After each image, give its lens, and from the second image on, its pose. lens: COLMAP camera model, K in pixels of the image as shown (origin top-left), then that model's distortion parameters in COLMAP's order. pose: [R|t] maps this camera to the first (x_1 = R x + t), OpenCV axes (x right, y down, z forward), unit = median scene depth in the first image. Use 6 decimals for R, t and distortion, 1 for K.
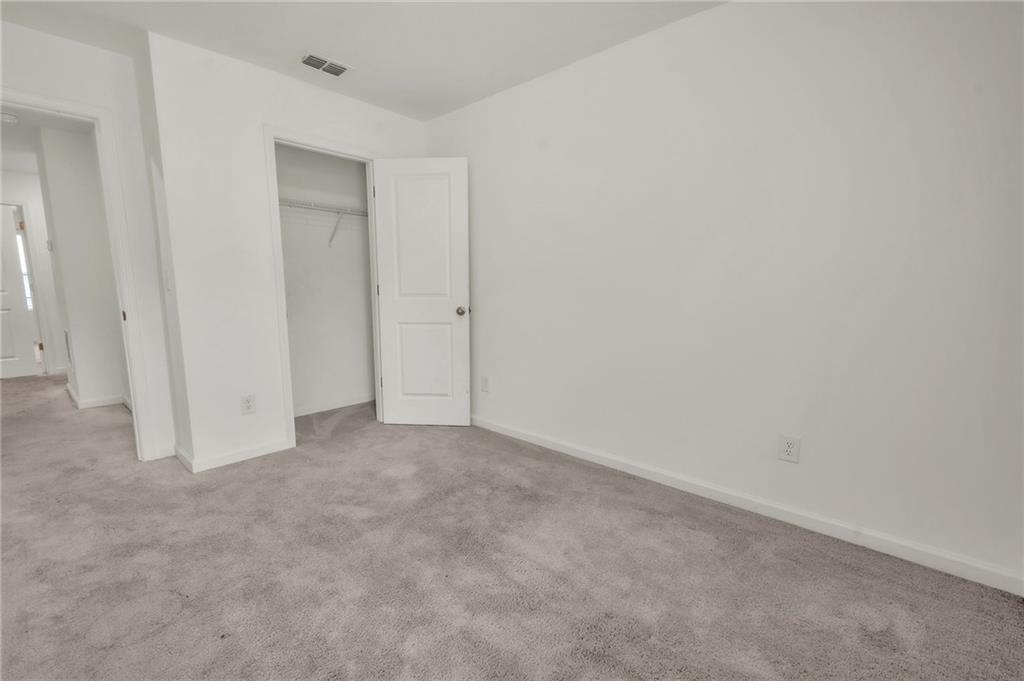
lens RADIAL K [[452.9, 0, 506.7], [0, 452.9, 351.8], [0, 0, 1]] dist [-0.000464, -0.000134]
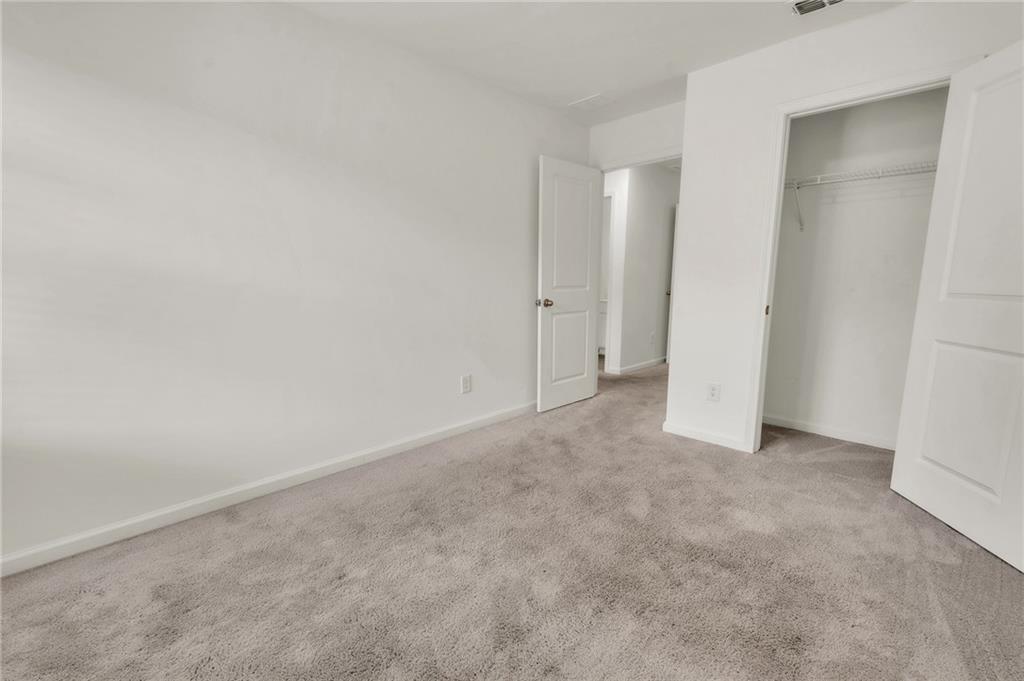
lens RADIAL K [[452.9, 0, 506.7], [0, 452.9, 351.8], [0, 0, 1]] dist [-0.000464, -0.000134]
pose [[-0.060771, 0.156486, -0.985809, 0.556493], [-0.148656, 0.975201, 0.163966, -0.087734], [0.987020, 0.156510, -0.036001, 0.634722]]
